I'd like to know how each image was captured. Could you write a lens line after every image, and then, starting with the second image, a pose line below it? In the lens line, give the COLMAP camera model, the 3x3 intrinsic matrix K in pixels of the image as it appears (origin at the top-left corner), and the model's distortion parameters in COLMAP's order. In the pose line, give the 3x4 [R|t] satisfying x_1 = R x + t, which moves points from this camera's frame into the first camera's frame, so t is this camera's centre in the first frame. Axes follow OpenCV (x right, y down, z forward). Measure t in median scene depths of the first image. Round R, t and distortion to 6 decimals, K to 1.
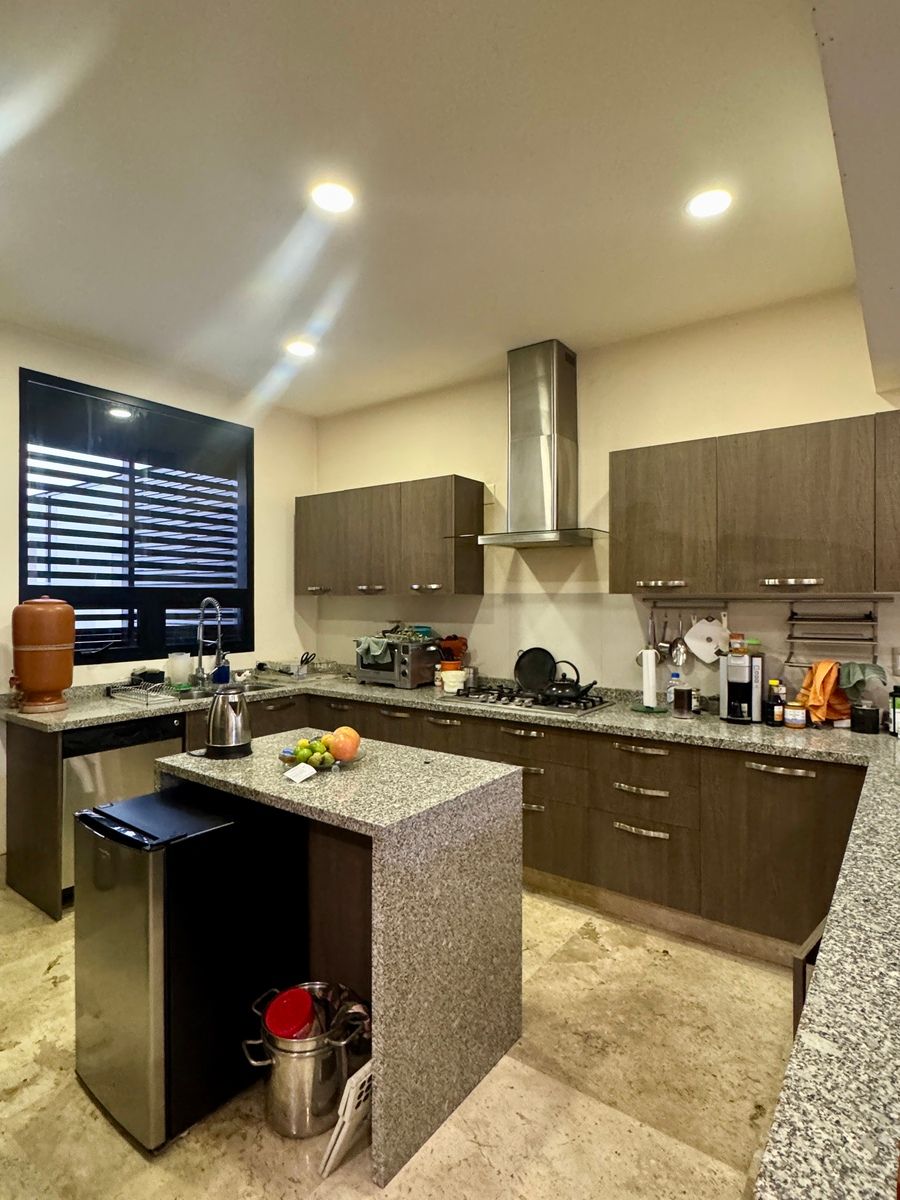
lens RADIAL K [[633.1, 0, 439.7], [0, 633.1, 604.9], [0, 0, 1]] dist [-0.002383, 0.001225]
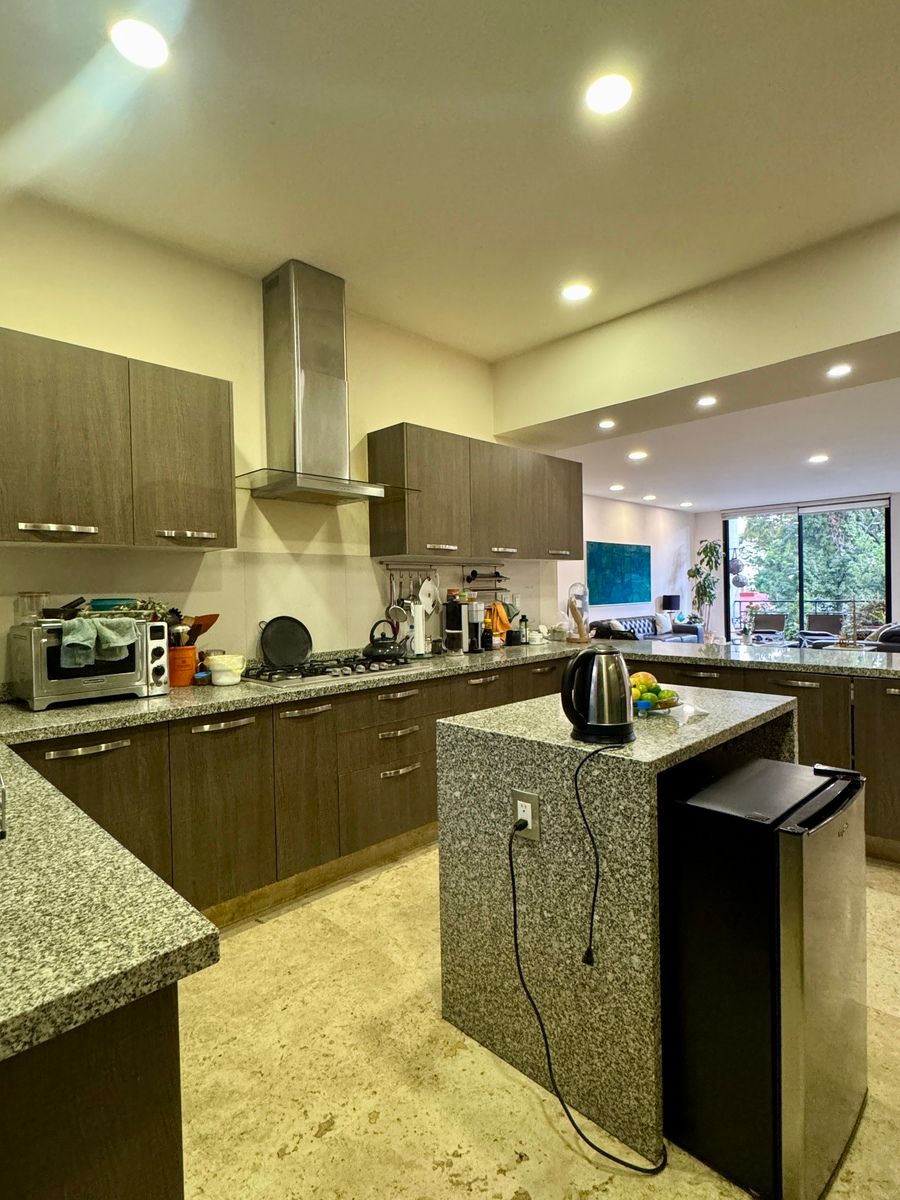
lens RADIAL K [[633.1, 0, 438.6], [0, 633.1, 600.4], [0, 0, 1]] dist [-0.002383, 0.001225]
pose [[0.141647, -0.020343, 0.989708, -0.677130], [0.024251, 0.999560, 0.017075, 0.037293], [-0.989620, 0.021583, 0.142078, 0.676976]]
